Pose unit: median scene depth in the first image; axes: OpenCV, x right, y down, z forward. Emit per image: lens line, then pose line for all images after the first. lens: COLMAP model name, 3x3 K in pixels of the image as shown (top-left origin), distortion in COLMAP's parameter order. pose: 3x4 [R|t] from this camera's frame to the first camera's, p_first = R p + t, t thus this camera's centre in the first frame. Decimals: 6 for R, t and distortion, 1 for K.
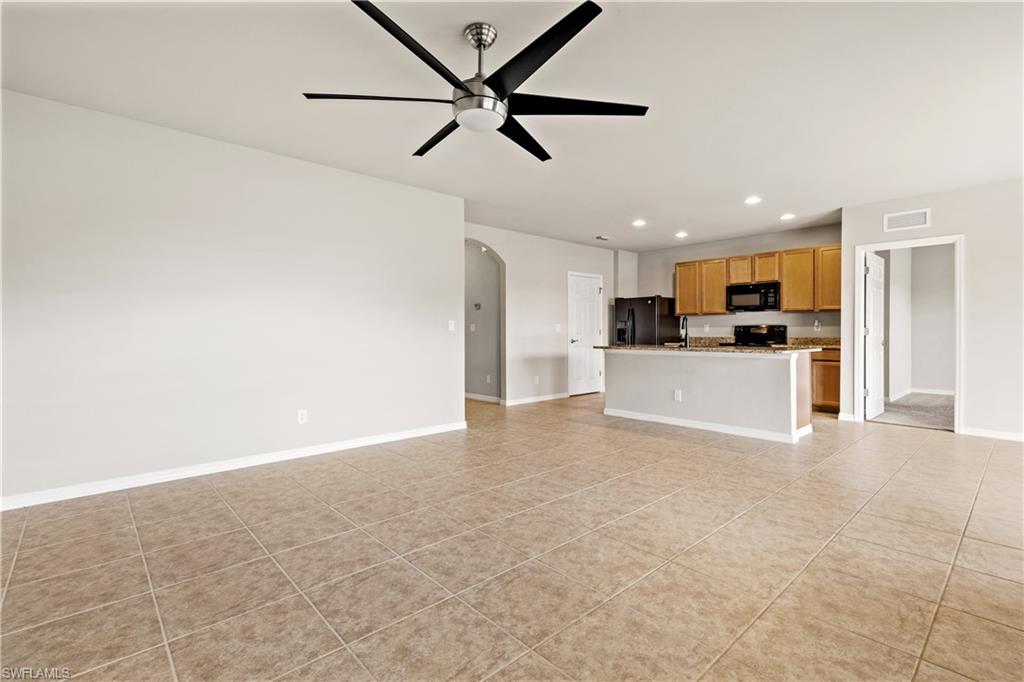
lens RADIAL K [[462.8, 0, 512.0], [0, 462.8, 341.0], [0, 0, 1]] dist [0.003492, 0.000143]
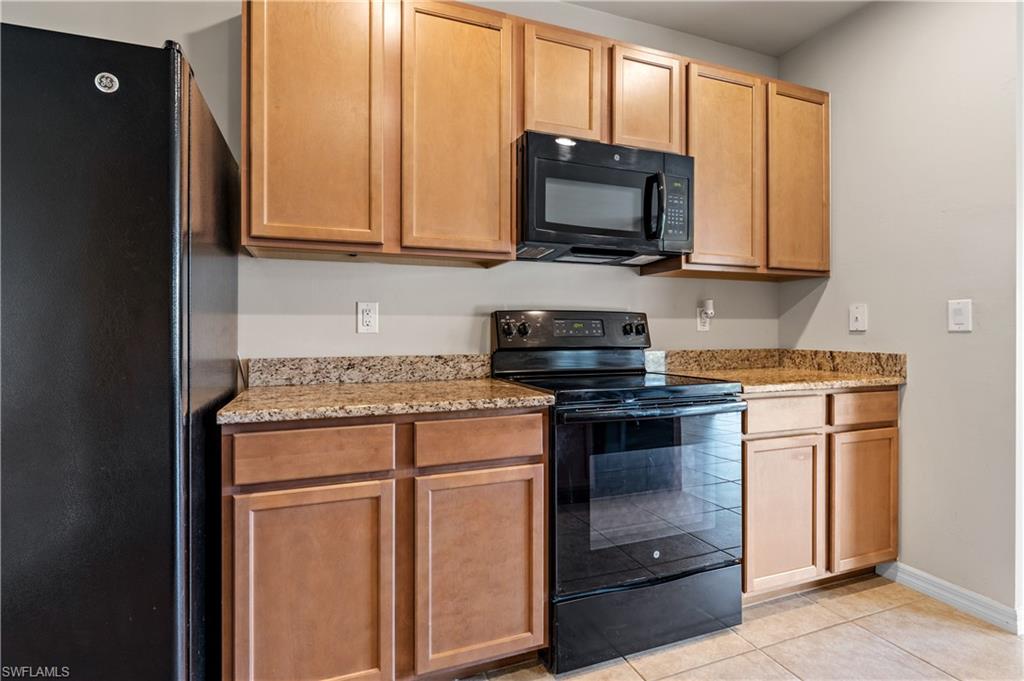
lens RADIAL K [[506.5, 0, 512.1], [0, 506.5, 325.2], [0, 0, 1]] dist [0.002336, 0.001014]
pose [[0.349861, 0.009886, 0.936749, 0.232223], [0.016829, 0.999717, -0.016835, -0.020638], [-0.936650, 0.021654, 0.349596, 0.939731]]
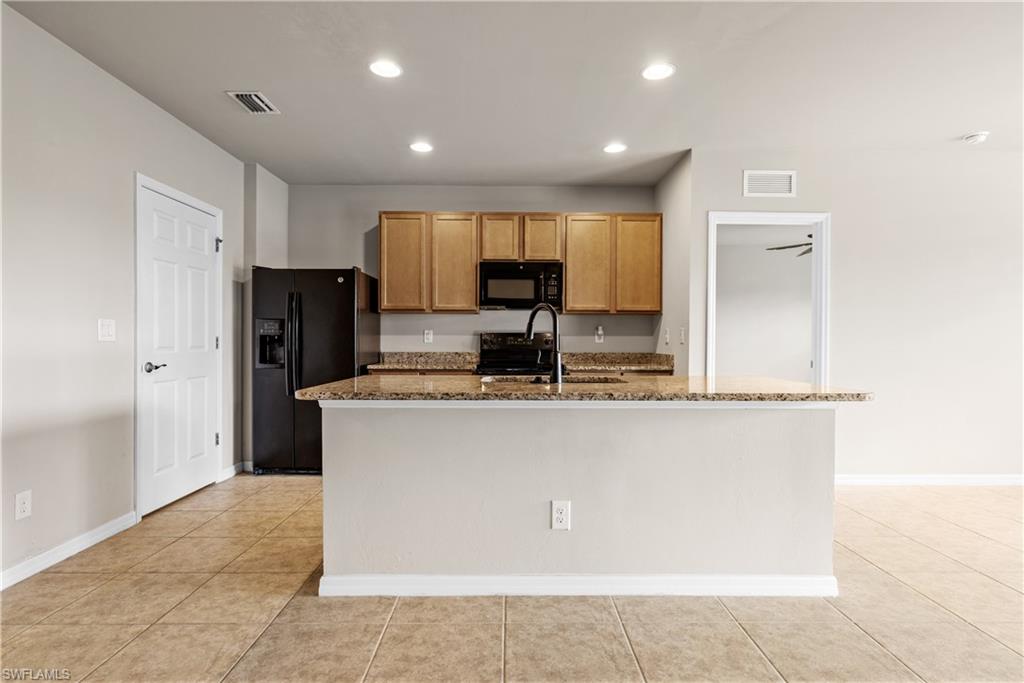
lens RADIAL K [[525.5, 0, 509.7], [0, 525.5, 346.1], [0, 0, 1]] dist [-0.000774, -0.000055]
pose [[0.662736, -0.001648, 0.748852, 0.008255], [0.008534, 0.999949, -0.005352, -0.013045], [-0.748805, 0.009938, 0.662716, 0.560090]]
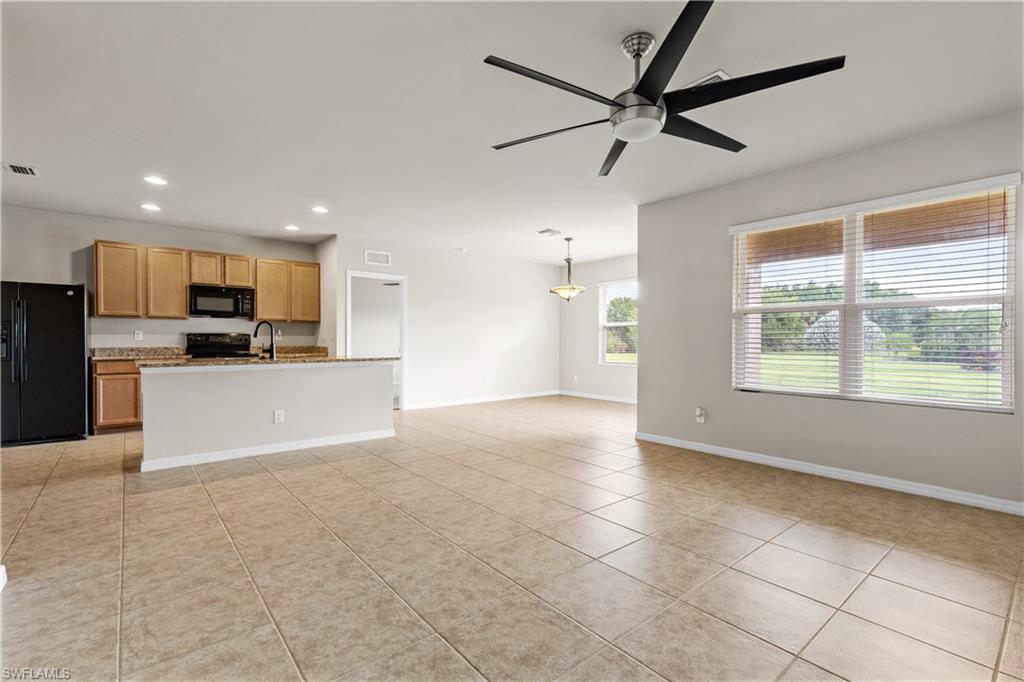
lens RADIAL K [[474.0, 0, 514.2], [0, 474.0, 344.2], [0, 0, 1]] dist [0.008564, 0.000186]
pose [[0.038939, -0.005956, 0.999224, -0.364994], [0.016755, 0.999846, 0.005307, -0.008555], [-0.999101, 0.016535, 0.039033, 0.402556]]
